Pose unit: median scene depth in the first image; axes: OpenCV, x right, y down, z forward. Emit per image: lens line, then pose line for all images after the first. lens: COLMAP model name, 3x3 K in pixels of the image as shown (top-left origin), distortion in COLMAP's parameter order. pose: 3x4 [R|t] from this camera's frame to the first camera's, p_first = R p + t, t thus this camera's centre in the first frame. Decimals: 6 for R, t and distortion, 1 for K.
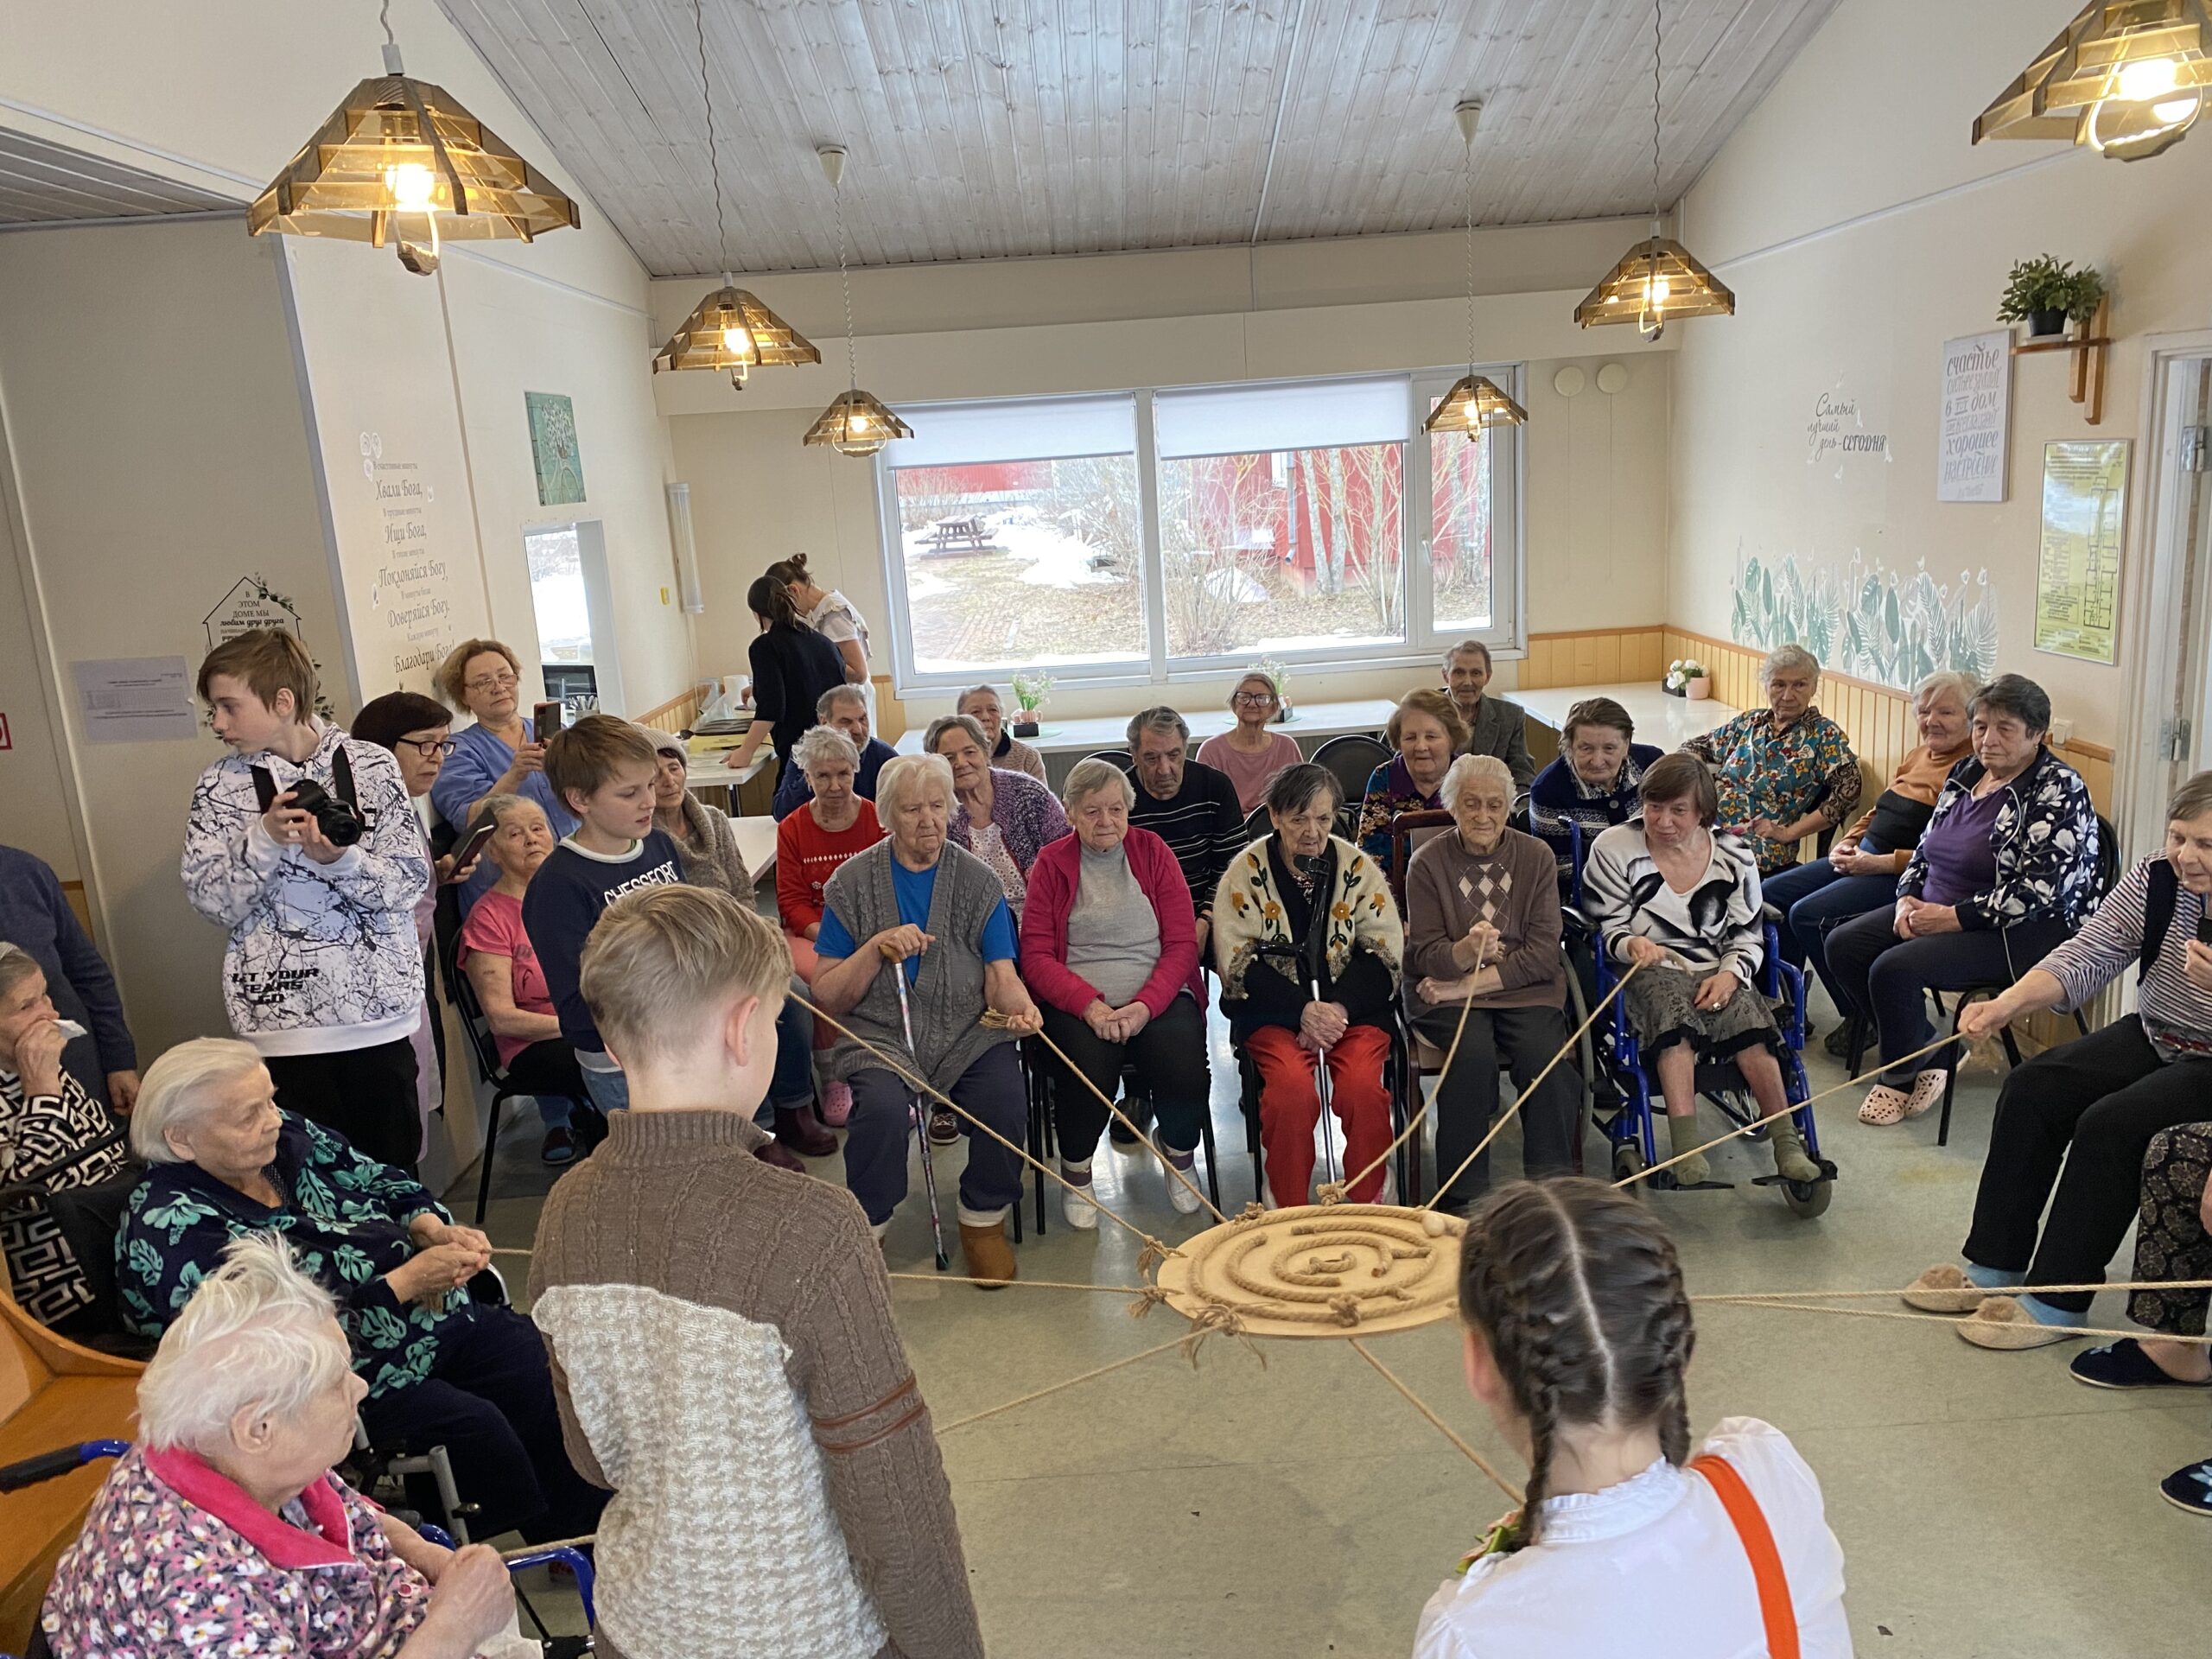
lens RADIAL K [[1680.5, 0, 1119.6], [0, 1680.5, 839.7], [0, 0, 1]] dist [0.008213, -0.005109]
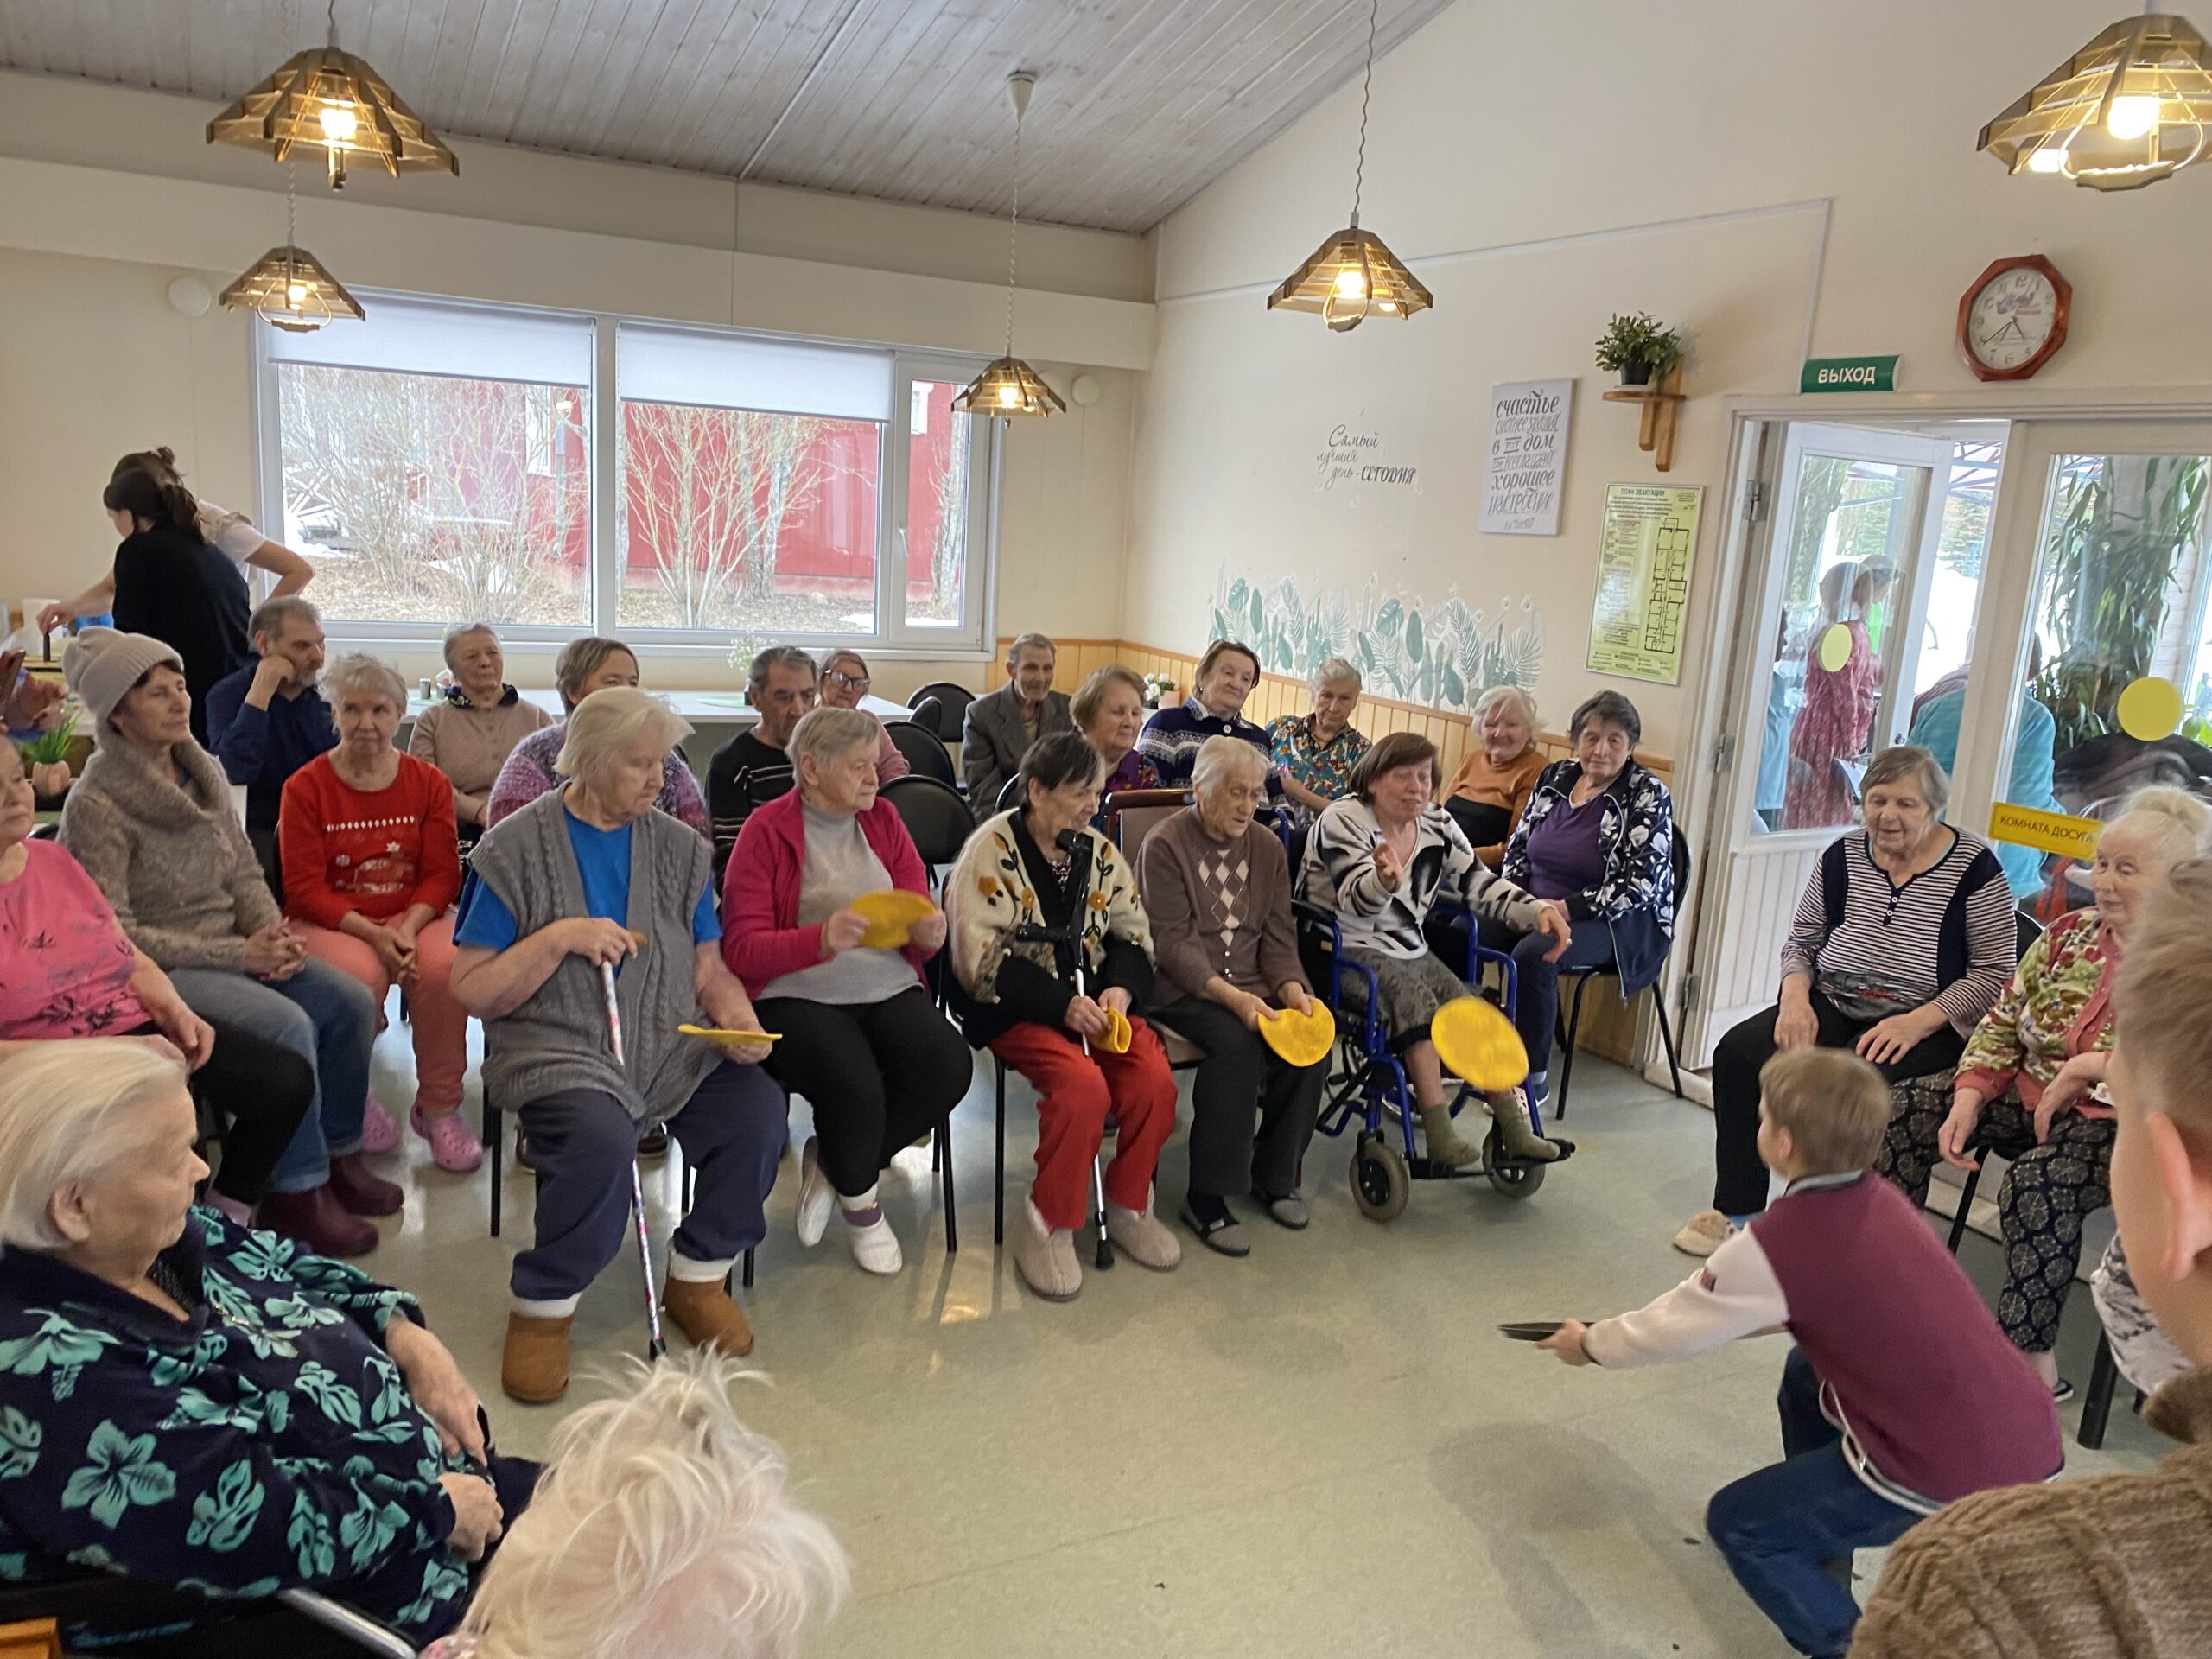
lens RADIAL K [[1698.9, 0, 1116.4], [0, 1698.9, 809.7], [0, 0, 1]] dist [0.037972, -0.051395]
pose [[0.888202, 0.039190, 0.457780, -0.192427], [-0.021791, 0.998828, -0.043227, 0.025149], [-0.458937, 0.028419, 0.888014, 0.132056]]
